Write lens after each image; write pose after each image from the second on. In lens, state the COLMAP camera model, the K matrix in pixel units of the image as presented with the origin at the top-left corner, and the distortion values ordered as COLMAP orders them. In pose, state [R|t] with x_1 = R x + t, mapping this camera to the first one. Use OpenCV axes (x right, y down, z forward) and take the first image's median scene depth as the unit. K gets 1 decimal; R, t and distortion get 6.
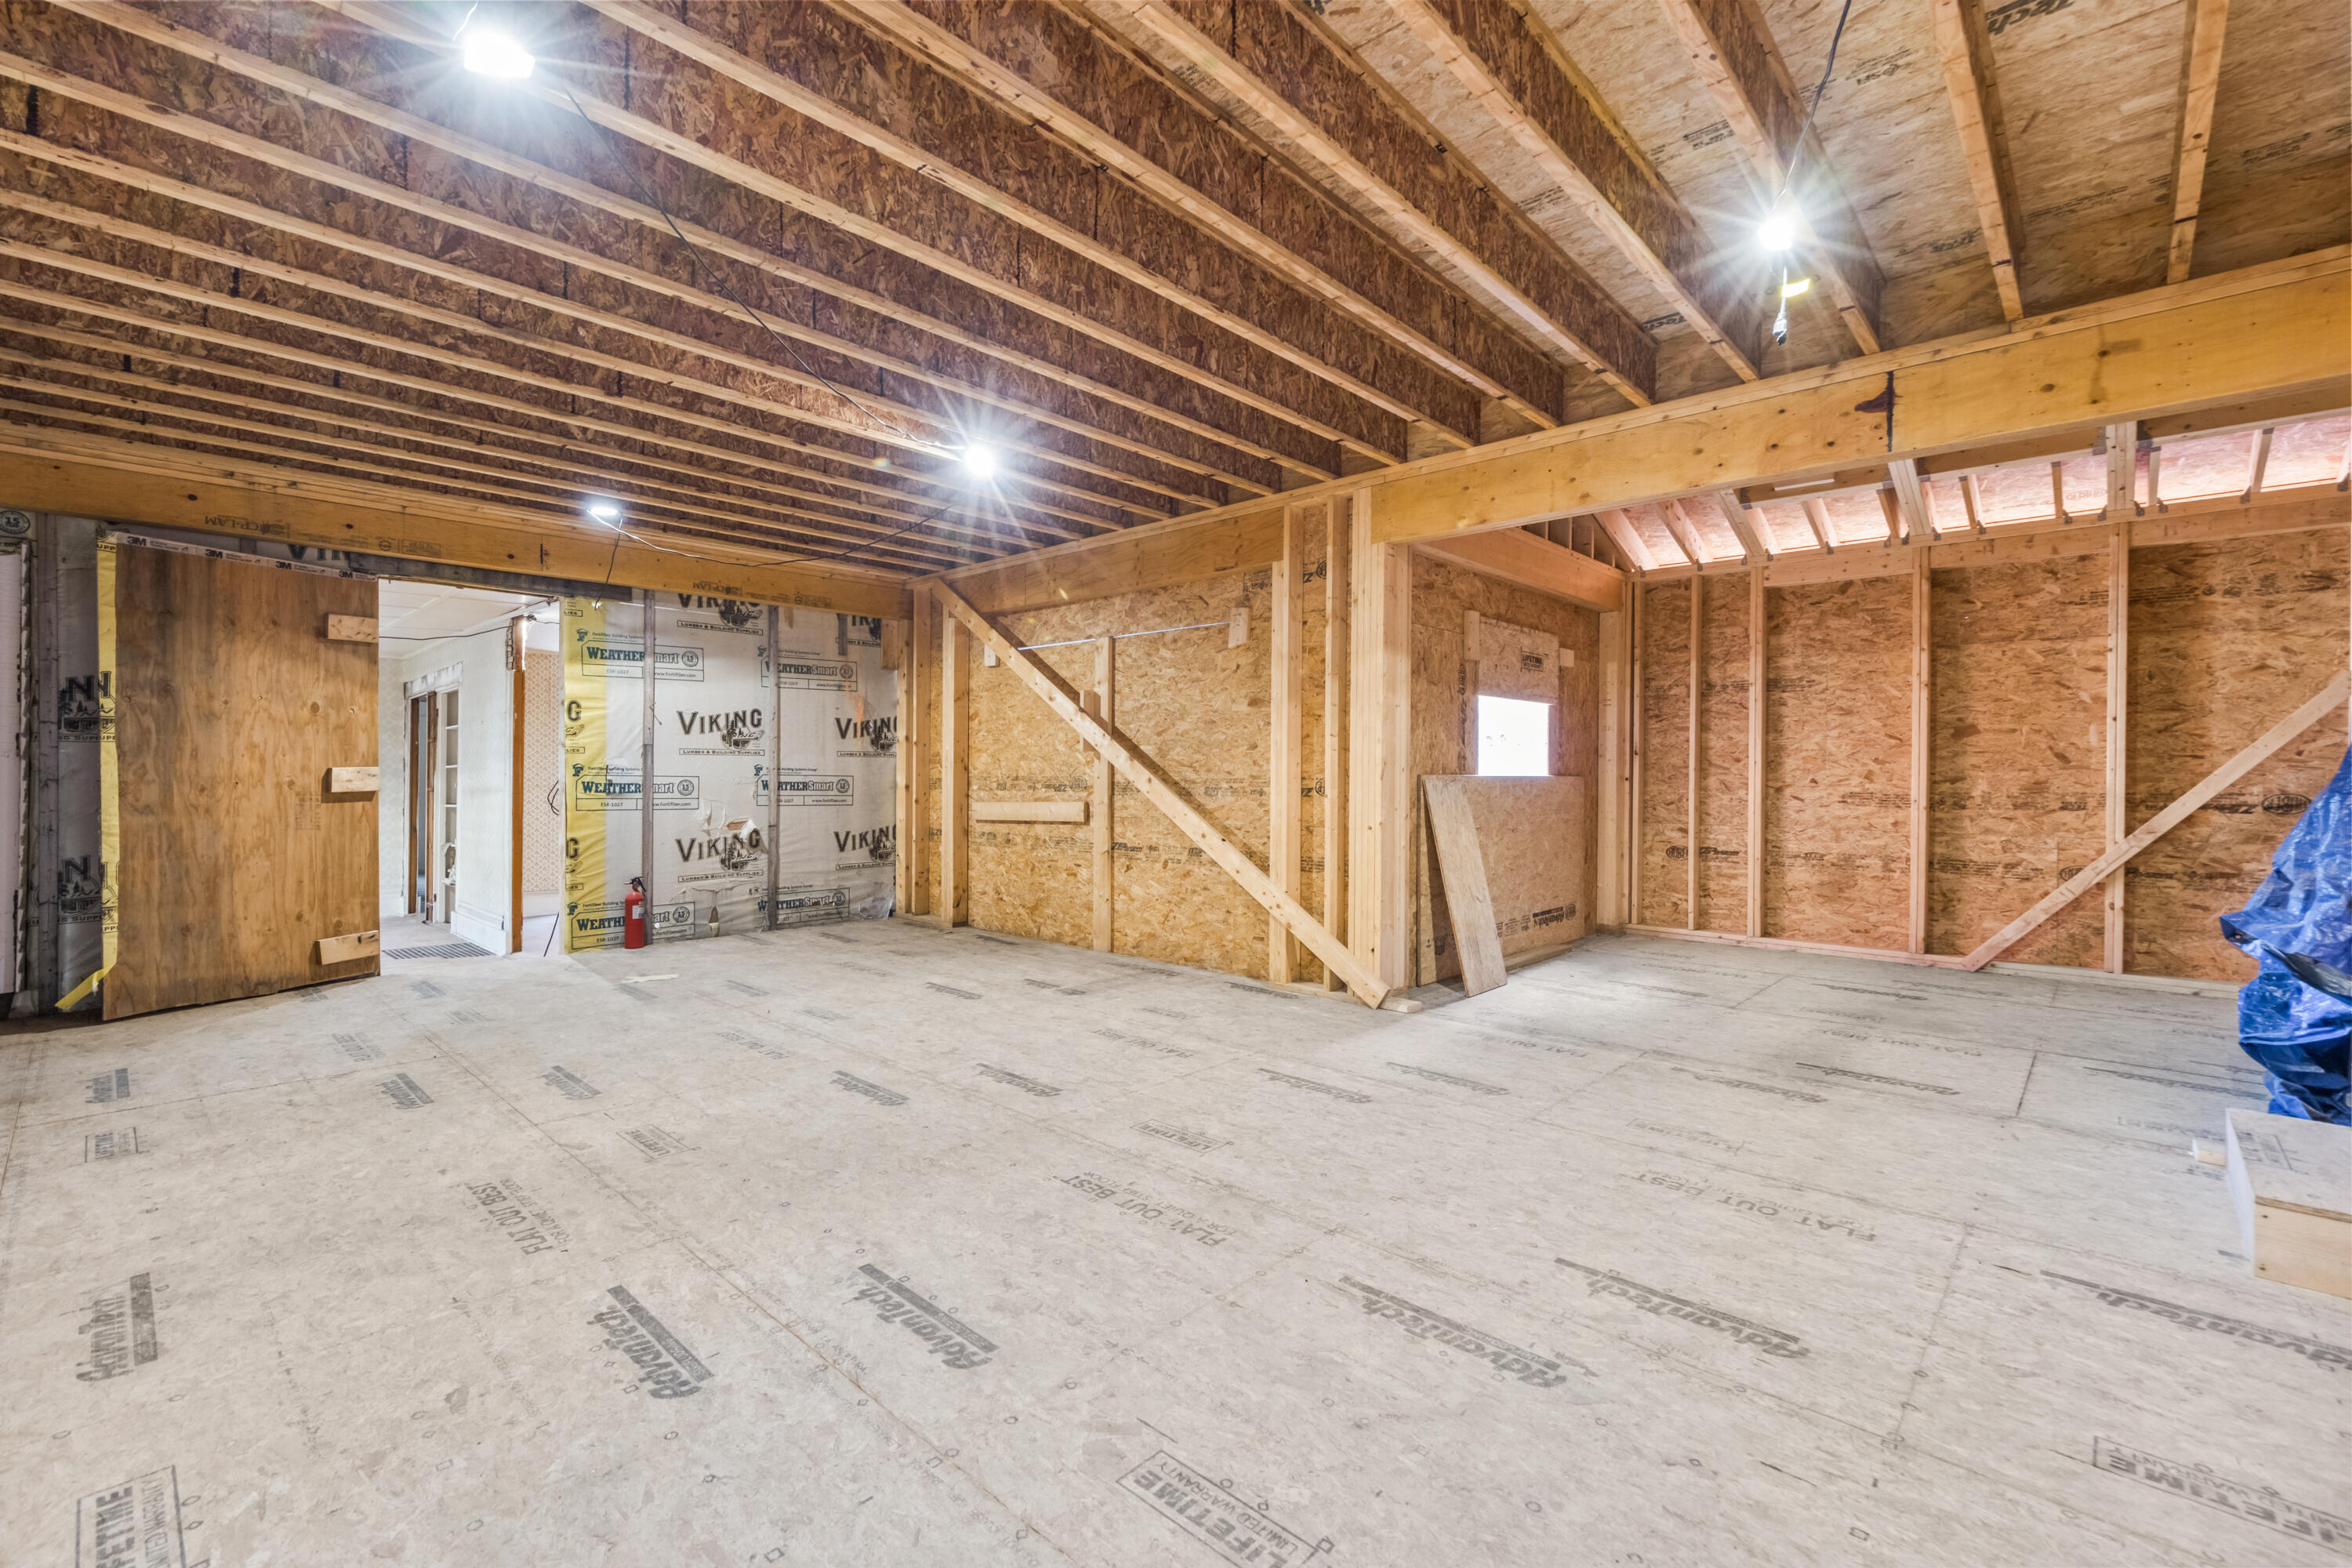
lens RADIAL K [[1022.5, 0, 1179.2], [0, 1022.5, 784.6], [0, 0, 1]] dist [0.011174, -0.002784]
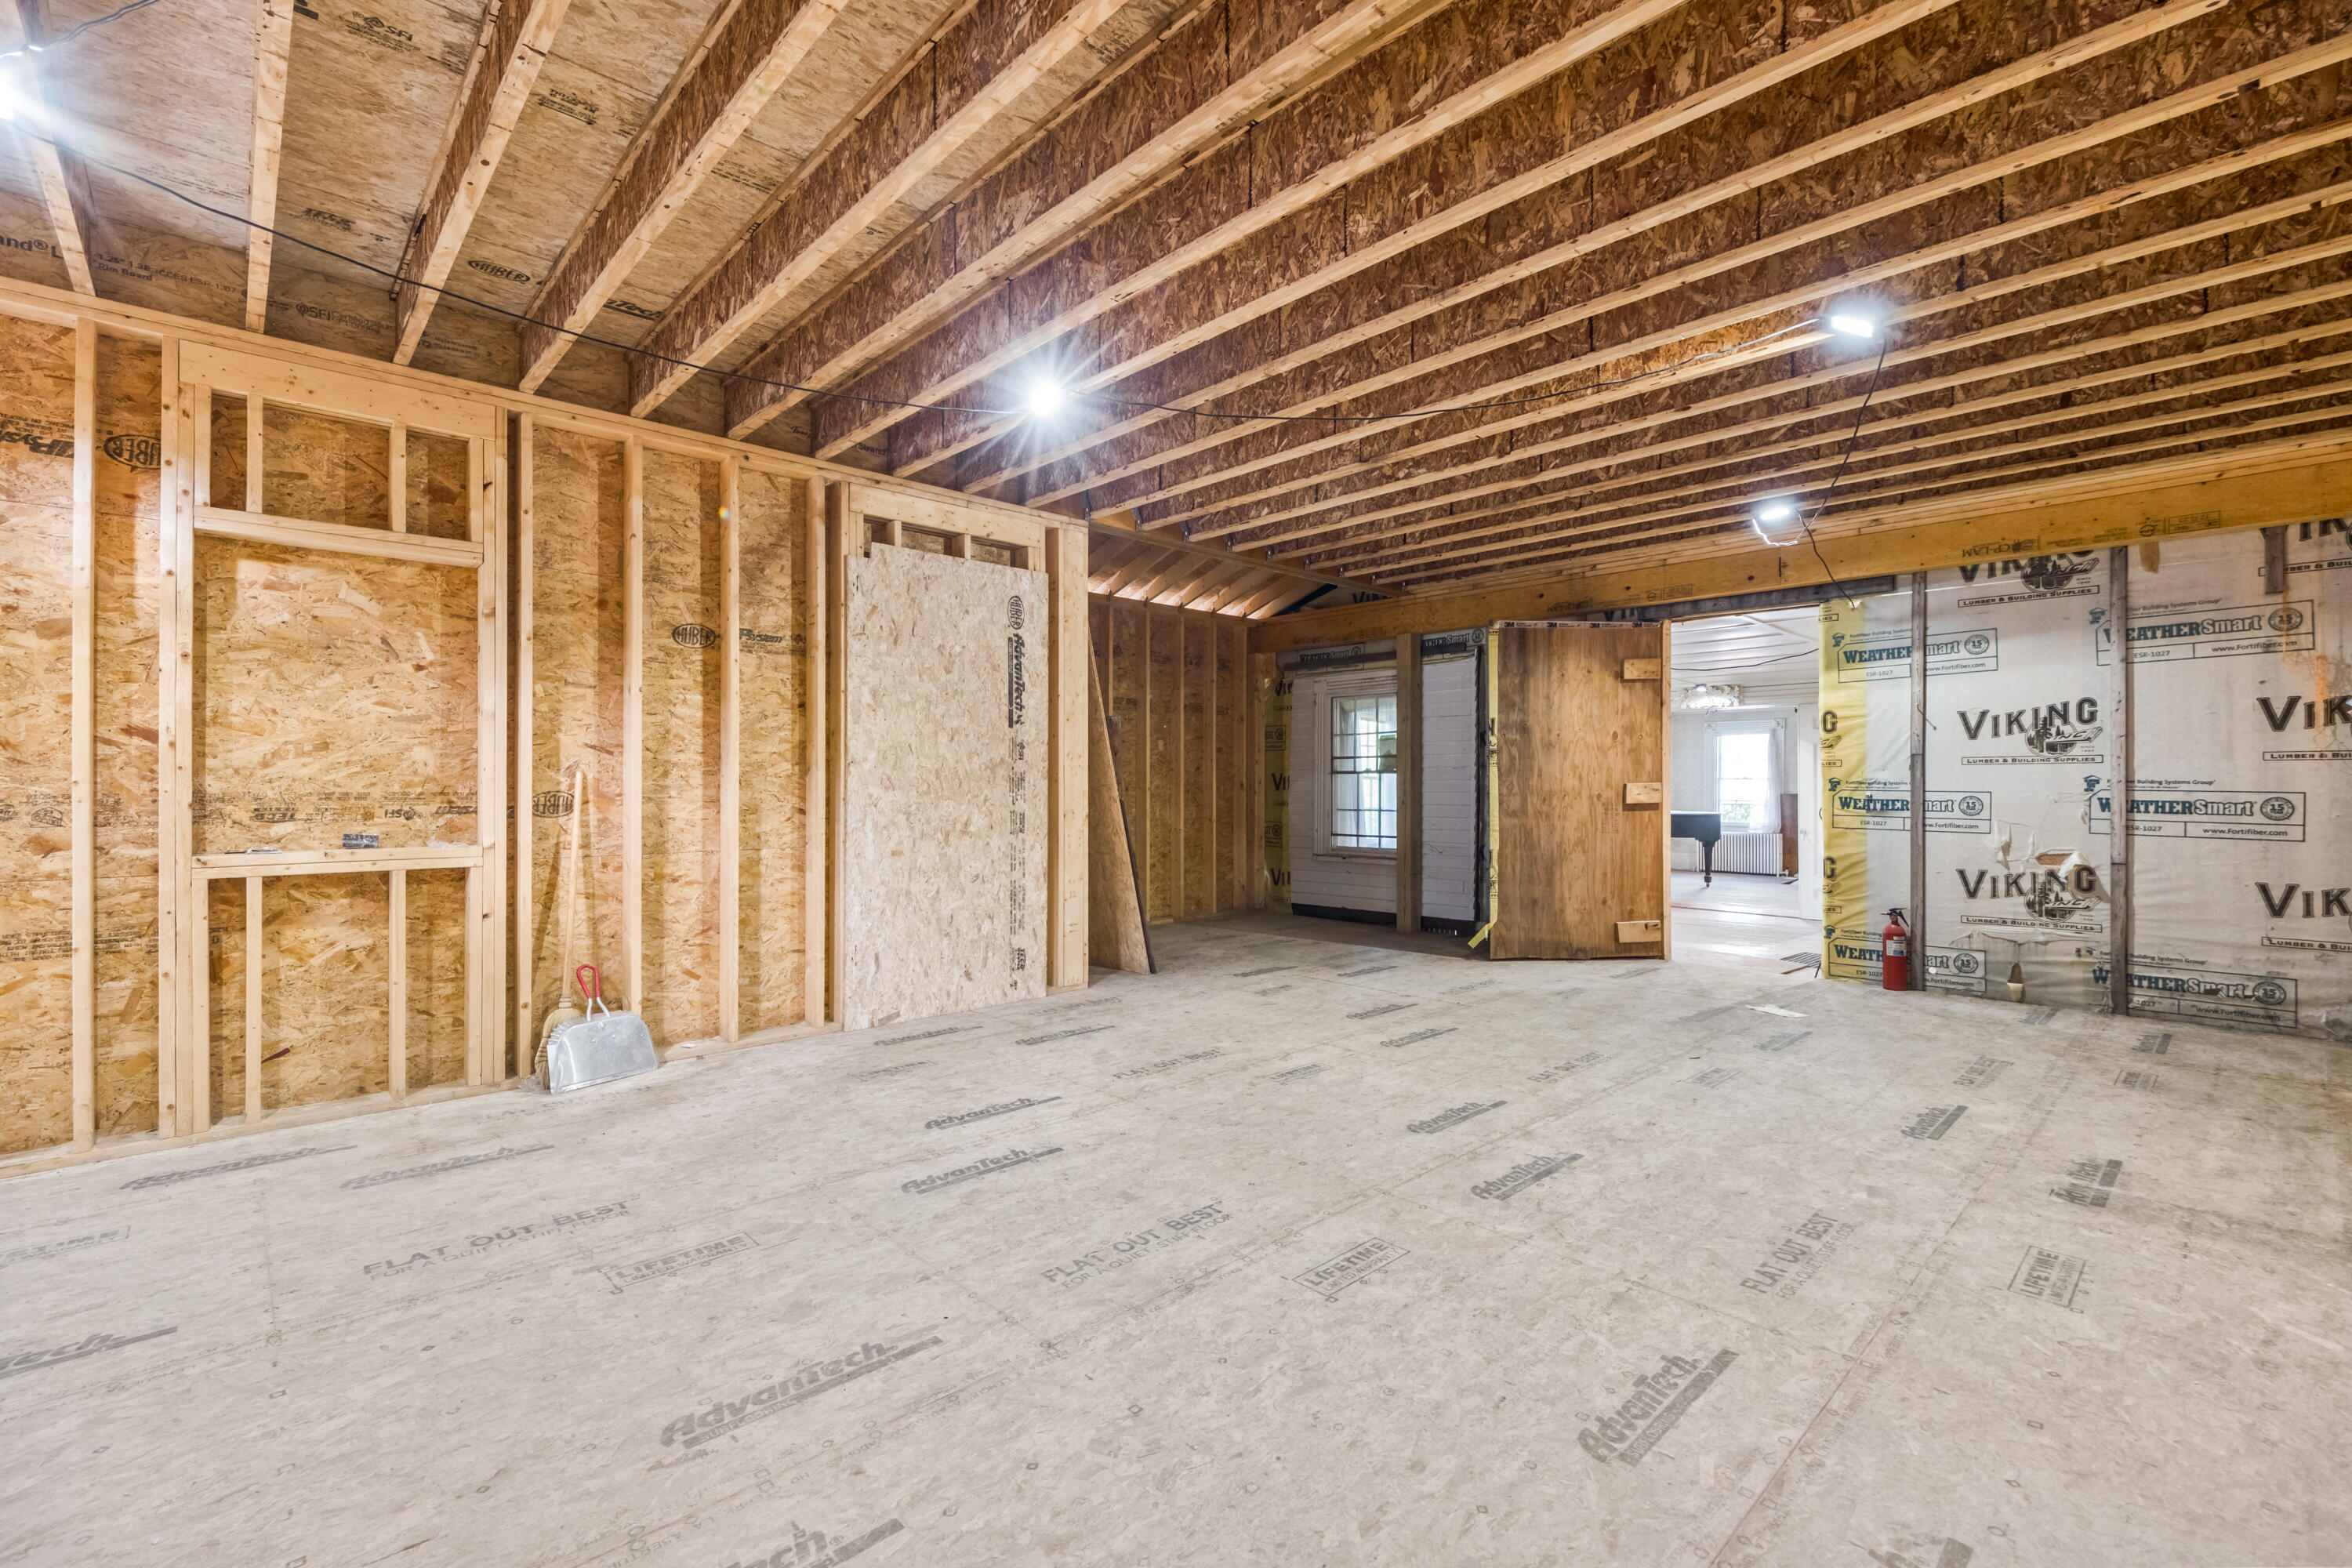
lens RADIAL K [[1022.5, 0, 1177.0], [0, 1022.5, 784.0], [0, 0, 1]] dist [0.011174, -0.002784]
pose [[-0.075020, -0.003365, -0.997176, 0.563519], [-0.011707, 0.999928, -0.002494, -0.007443], [0.997113, 0.011487, -0.075054, 0.678456]]
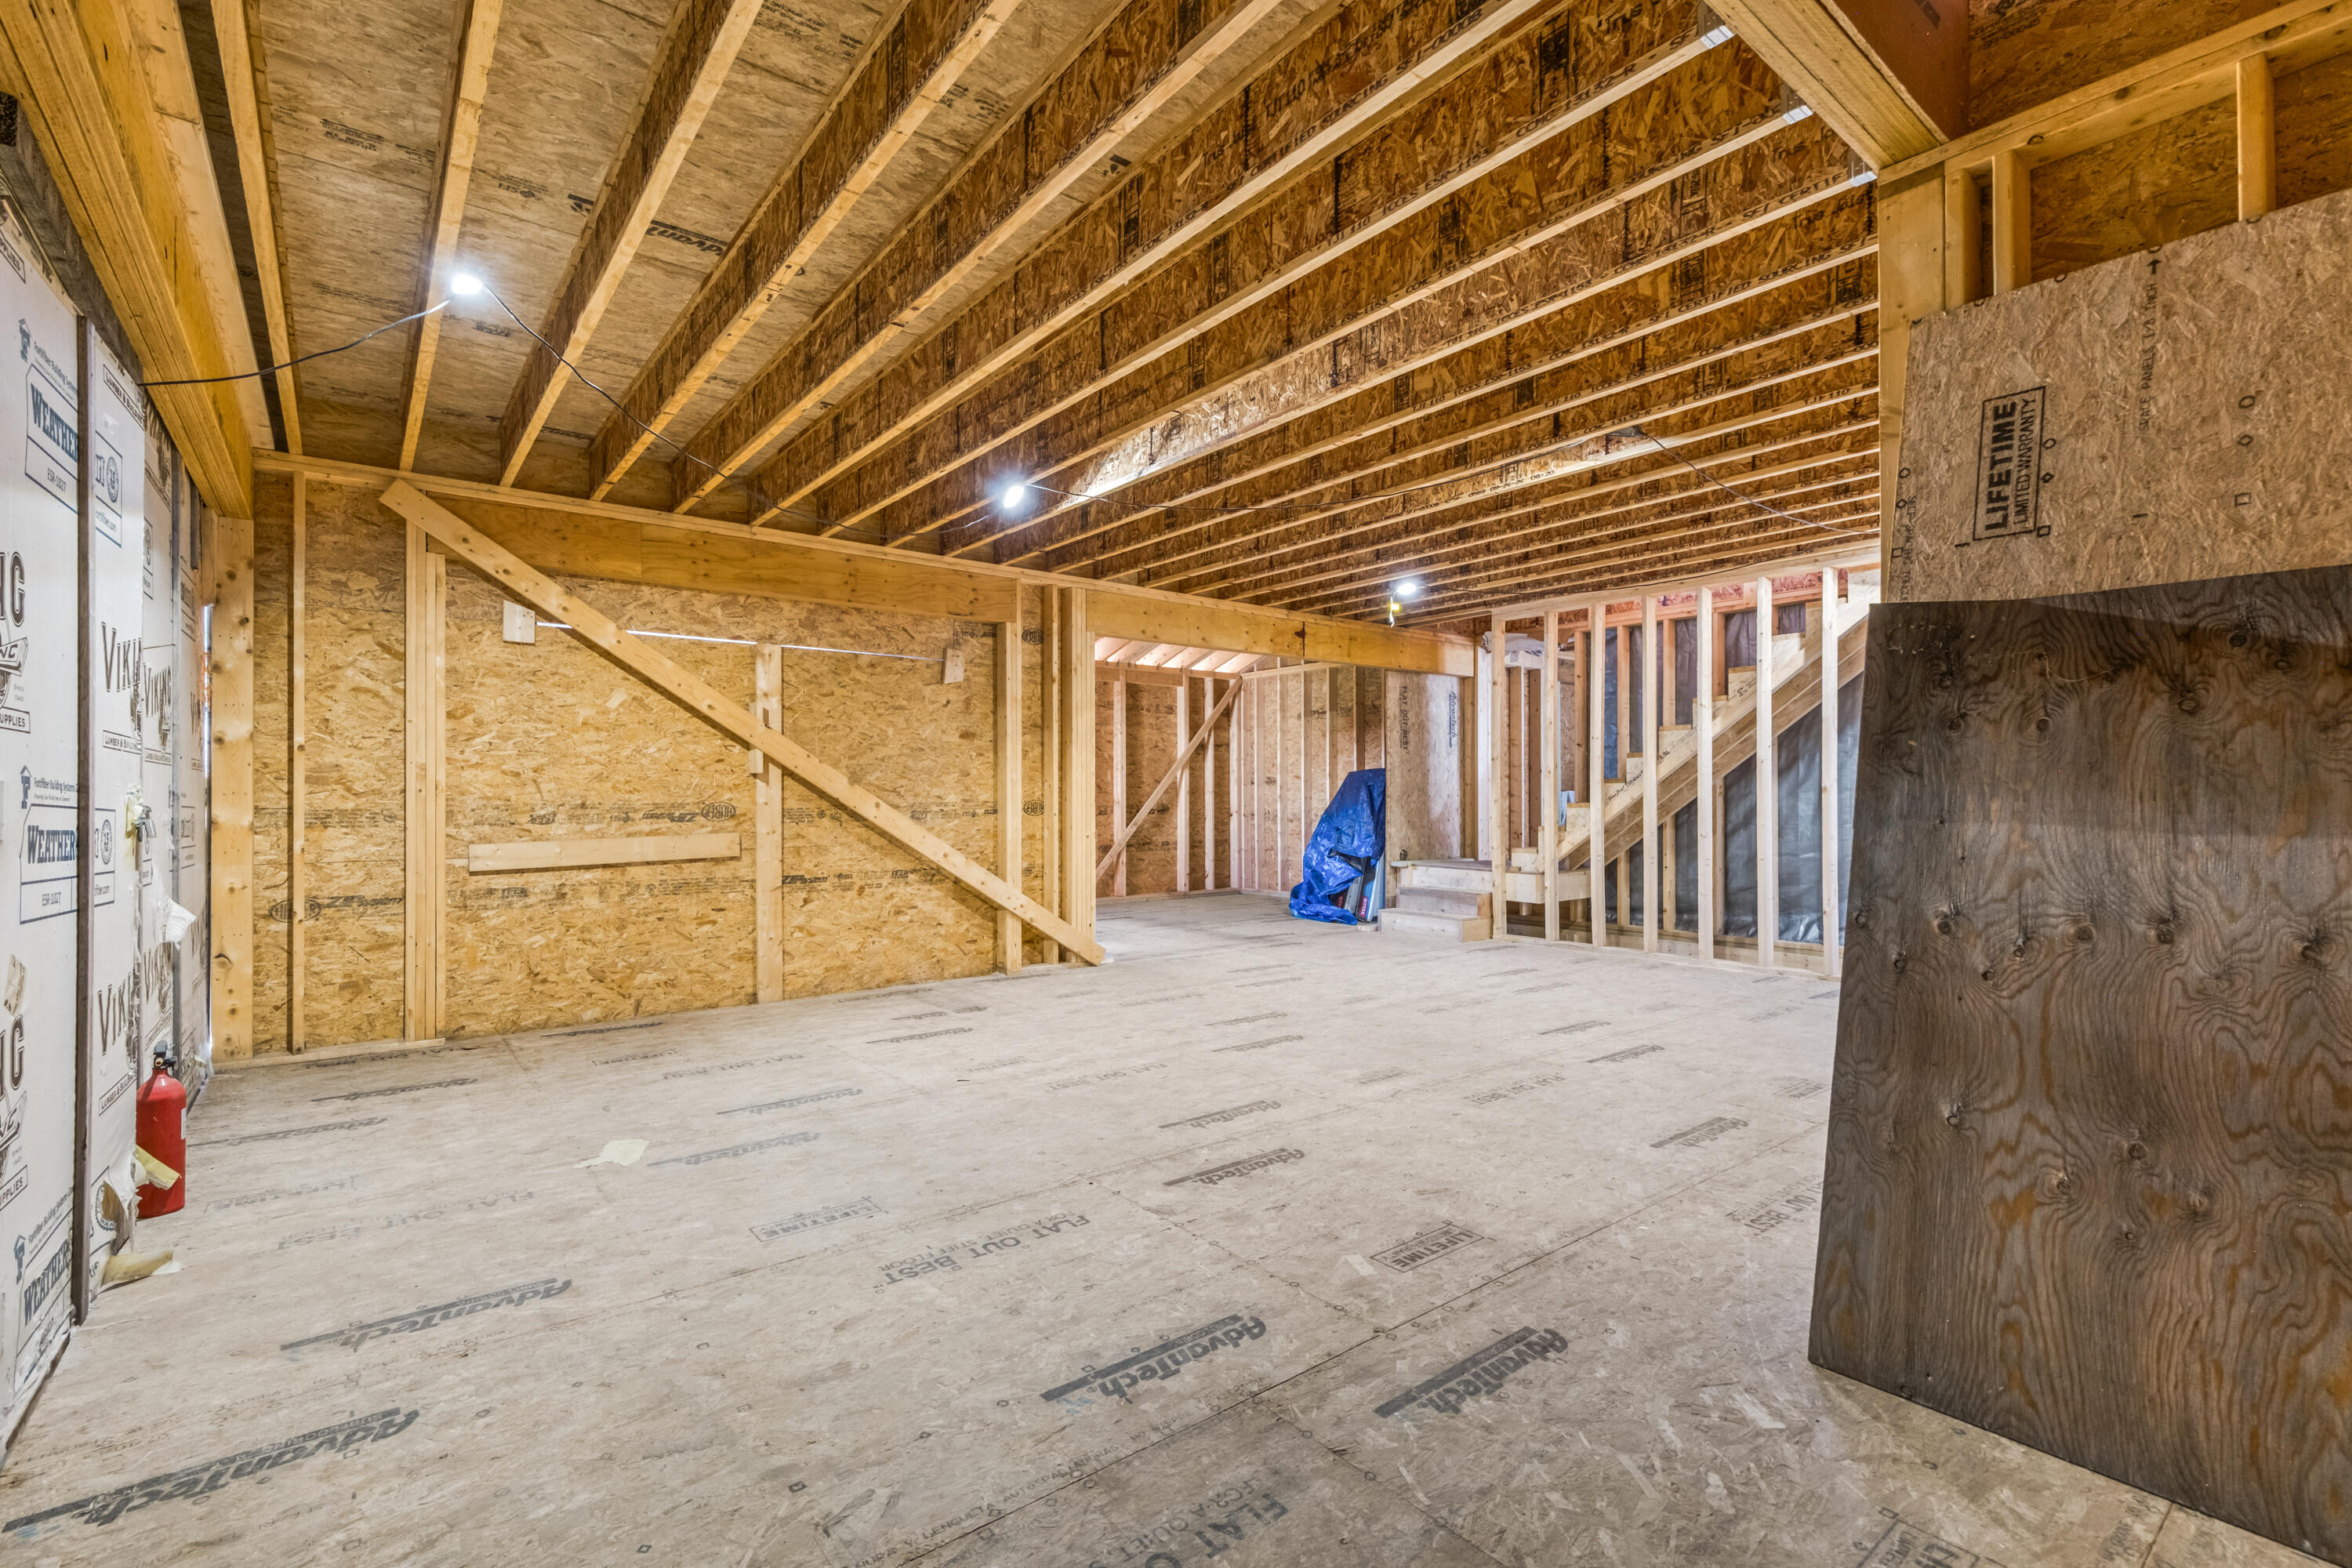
lens RADIAL K [[1022.5, 0, 1229.3], [0, 1022.5, 775.5], [0, 0, 1]] dist [0.011174, -0.002784]
pose [[0.116143, 0.017389, 0.993080, -1.326725], [0.016018, 0.999684, -0.019378, -0.010922], [-0.993103, 0.018158, 0.115828, 0.745230]]
